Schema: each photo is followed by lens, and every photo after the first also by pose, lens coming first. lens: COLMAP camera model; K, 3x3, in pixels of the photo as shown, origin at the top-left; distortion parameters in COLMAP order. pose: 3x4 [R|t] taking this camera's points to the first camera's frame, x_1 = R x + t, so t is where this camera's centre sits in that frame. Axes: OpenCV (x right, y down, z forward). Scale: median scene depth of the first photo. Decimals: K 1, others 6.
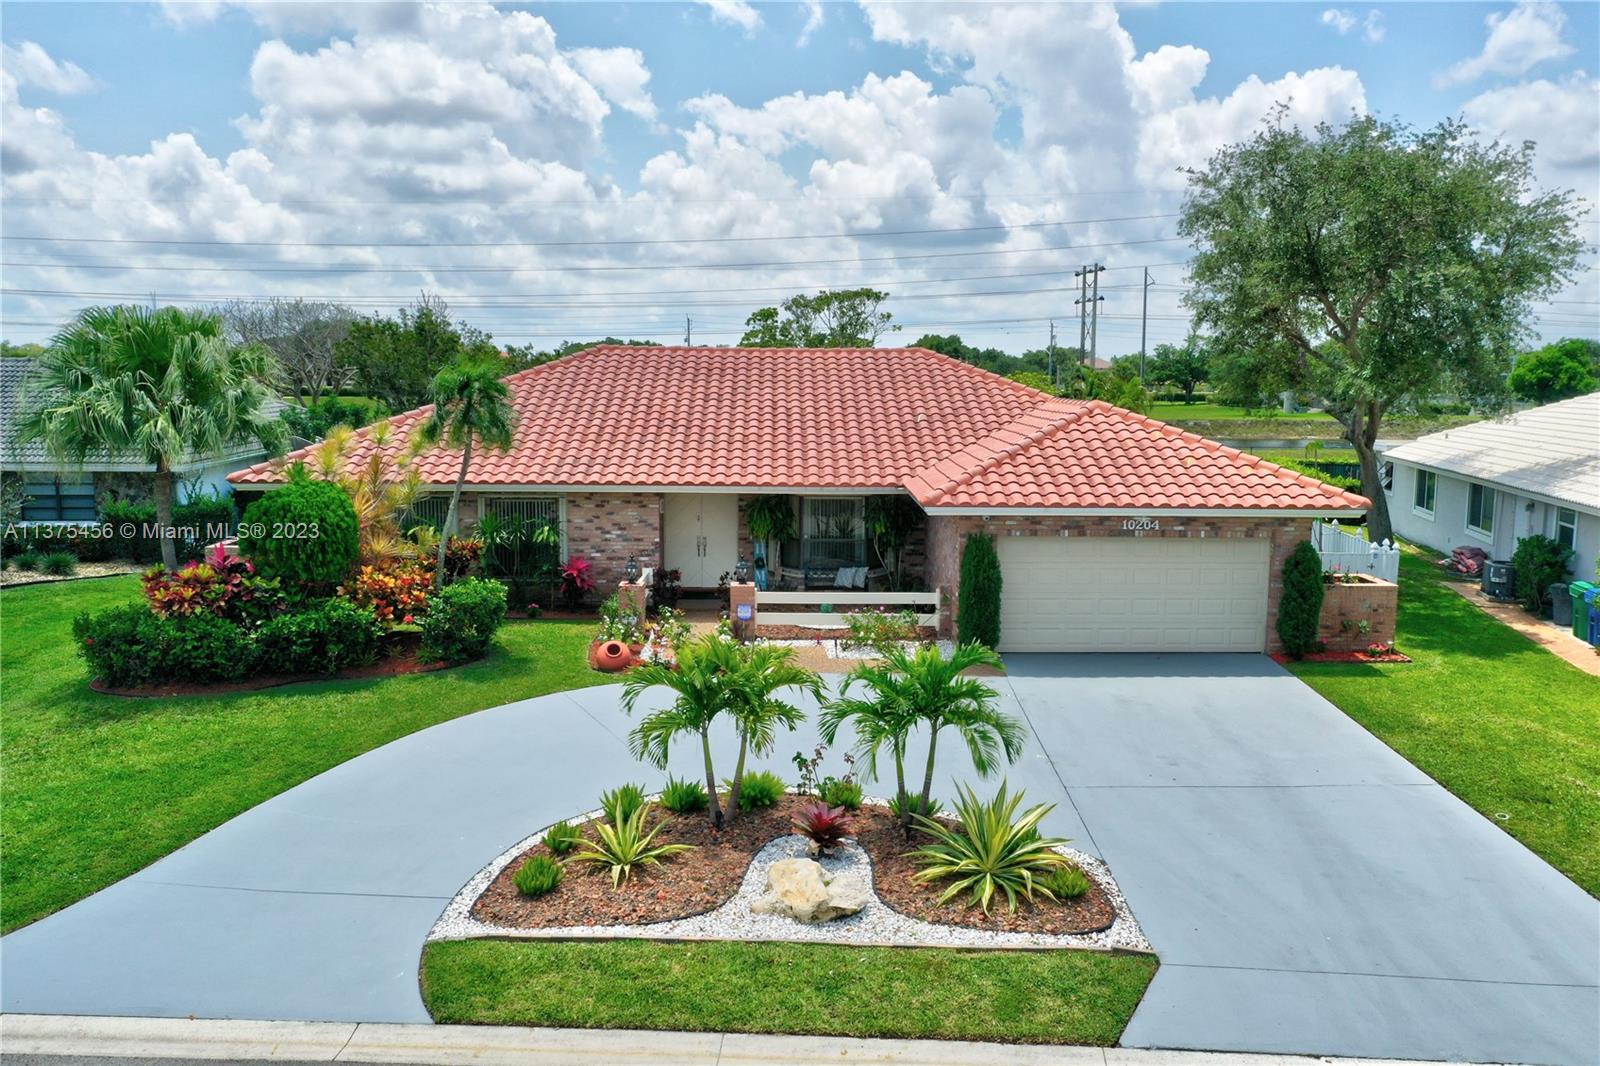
lens RADIAL K [[1238.9, 0, 800.0], [0, 1238.9, 533.0], [0, 0, 1]] dist [-0.007605, -0.013195]
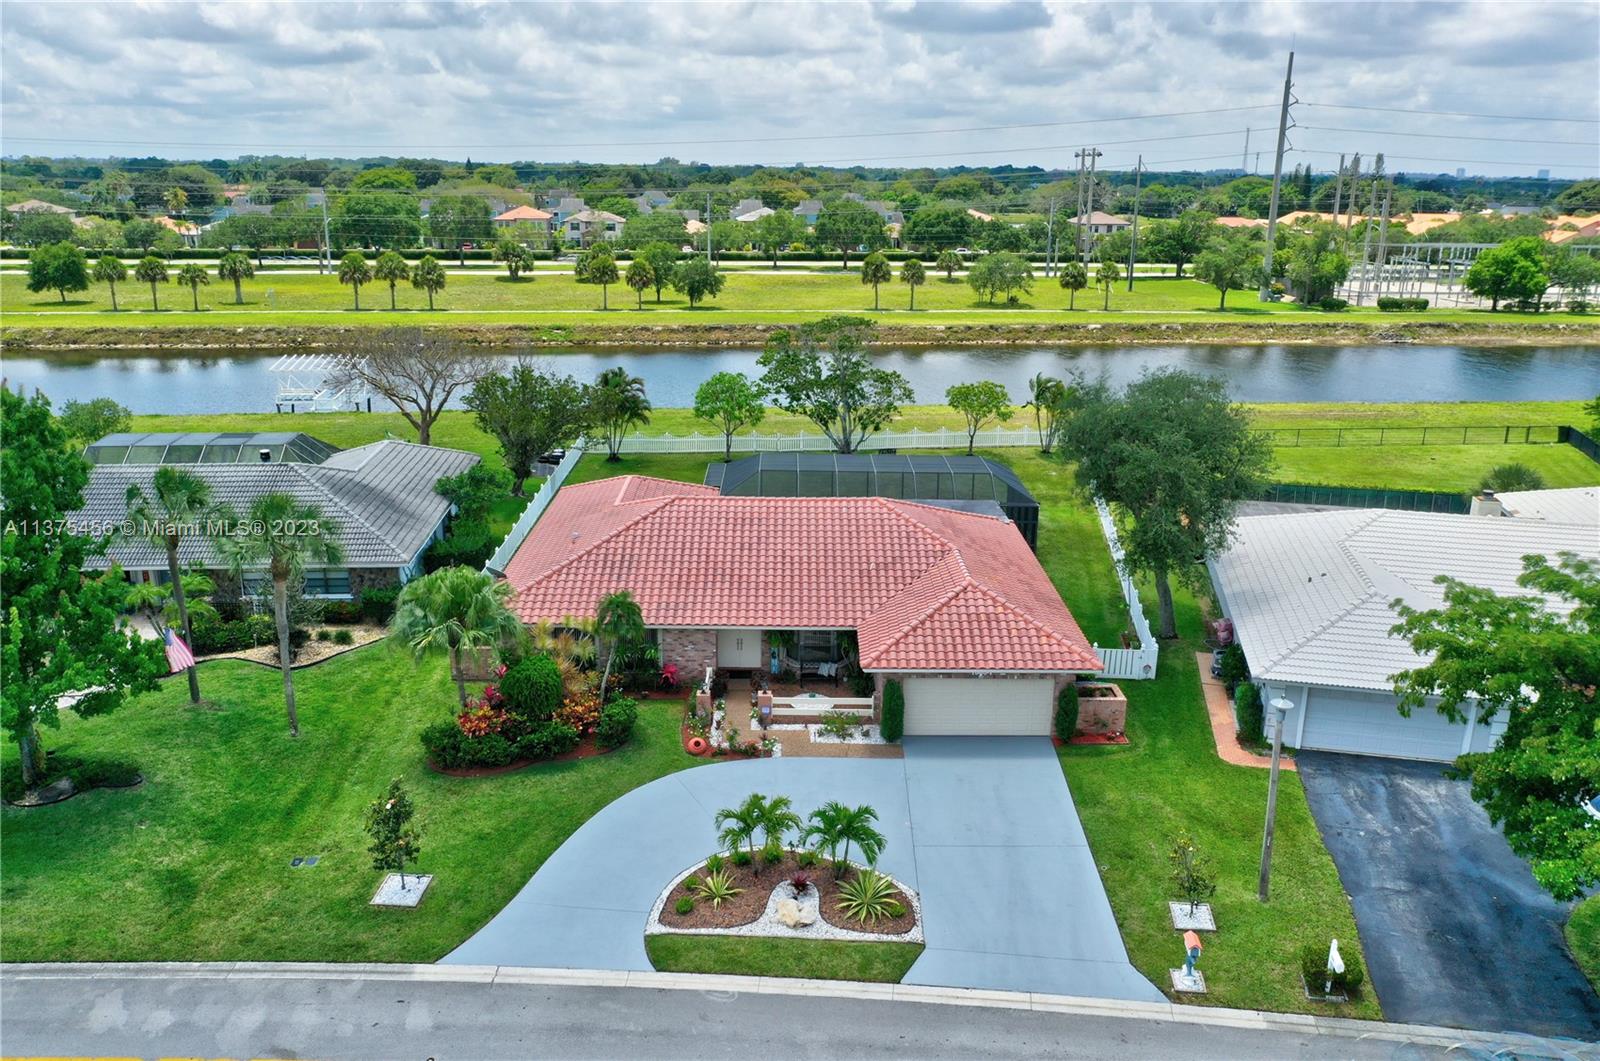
lens RADIAL K [[1238.9, 0, 800.0], [0, 1238.9, 530.5], [0, 0, 1]] dist [-0.007605, -0.013195]
pose [[0.999892, 0.006937, -0.012961, 0.048488], [-0.004759, 0.986930, 0.161080, -0.880131], [0.013909, -0.161001, 0.986856, -1.351381]]
